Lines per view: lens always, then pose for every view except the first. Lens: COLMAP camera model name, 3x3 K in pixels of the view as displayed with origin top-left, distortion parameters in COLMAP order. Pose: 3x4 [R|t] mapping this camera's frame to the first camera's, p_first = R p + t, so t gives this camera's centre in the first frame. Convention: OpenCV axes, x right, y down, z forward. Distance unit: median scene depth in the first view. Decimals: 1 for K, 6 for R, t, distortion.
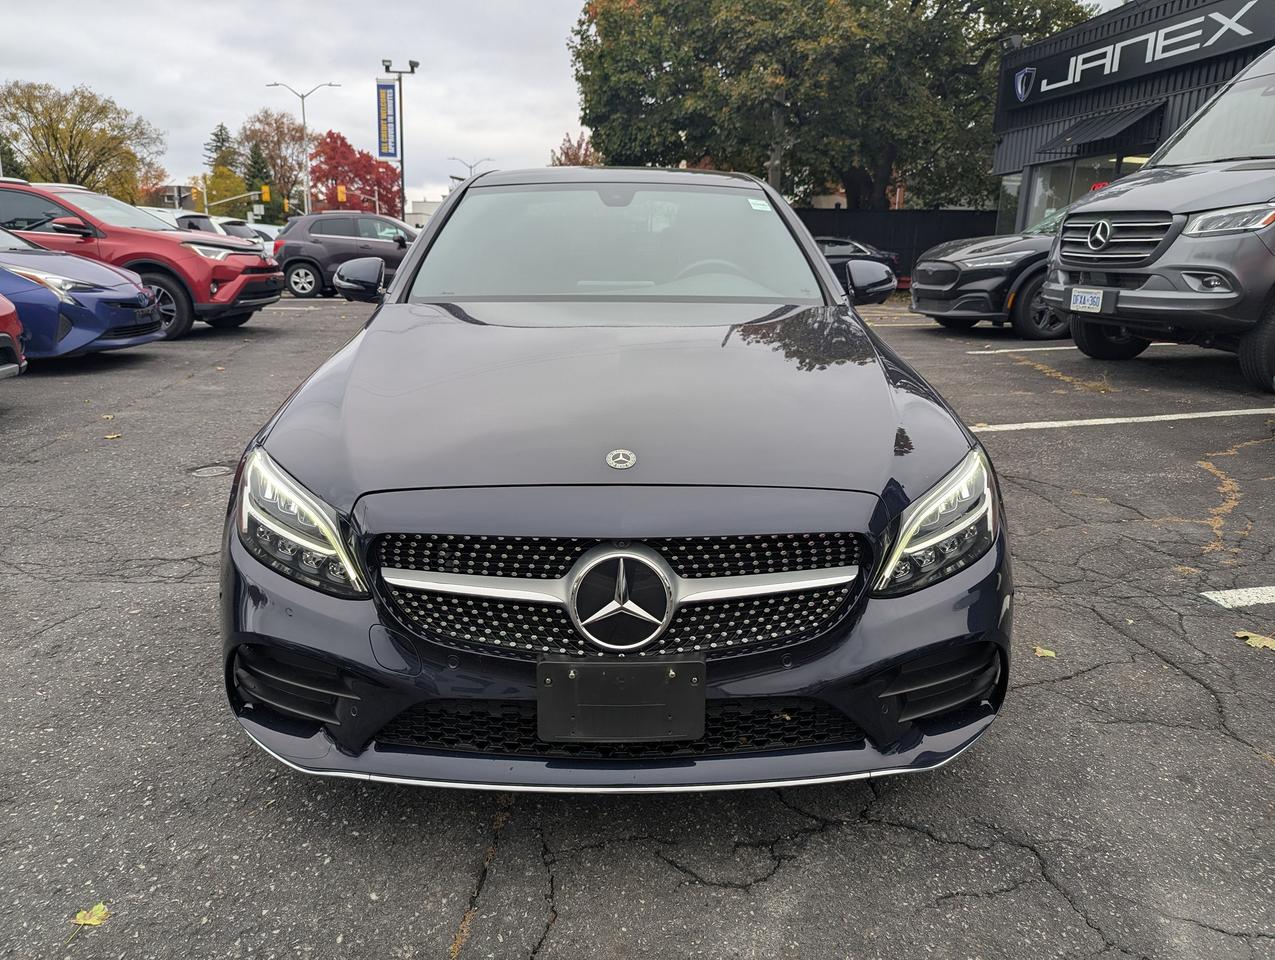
lens RADIAL K [[906.2, 0, 624.6], [0, 906.2, 482.8], [0, 0, 1]] dist [0.011668, -0.010278]
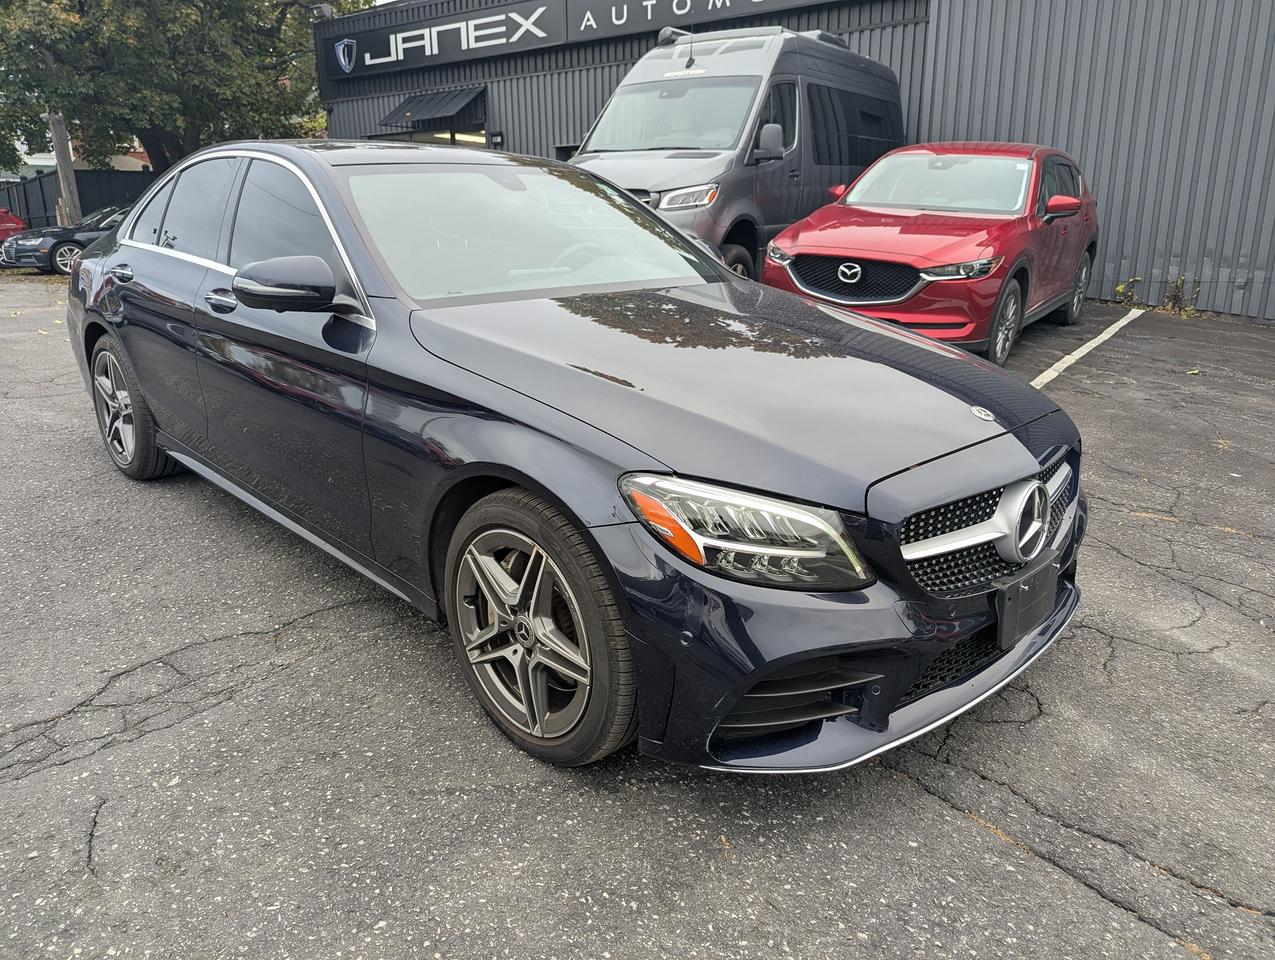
lens RADIAL K [[903.2, 0, 618.8], [0, 903.2, 495.6], [0, 0, 1]] dist [0.018535, -0.020304]
pose [[0.721613, -0.211282, 0.659269, -0.146691], [0.178409, 0.976881, 0.117790, -0.018543], [-0.668914, 0.032621, 0.742624, 0.051988]]
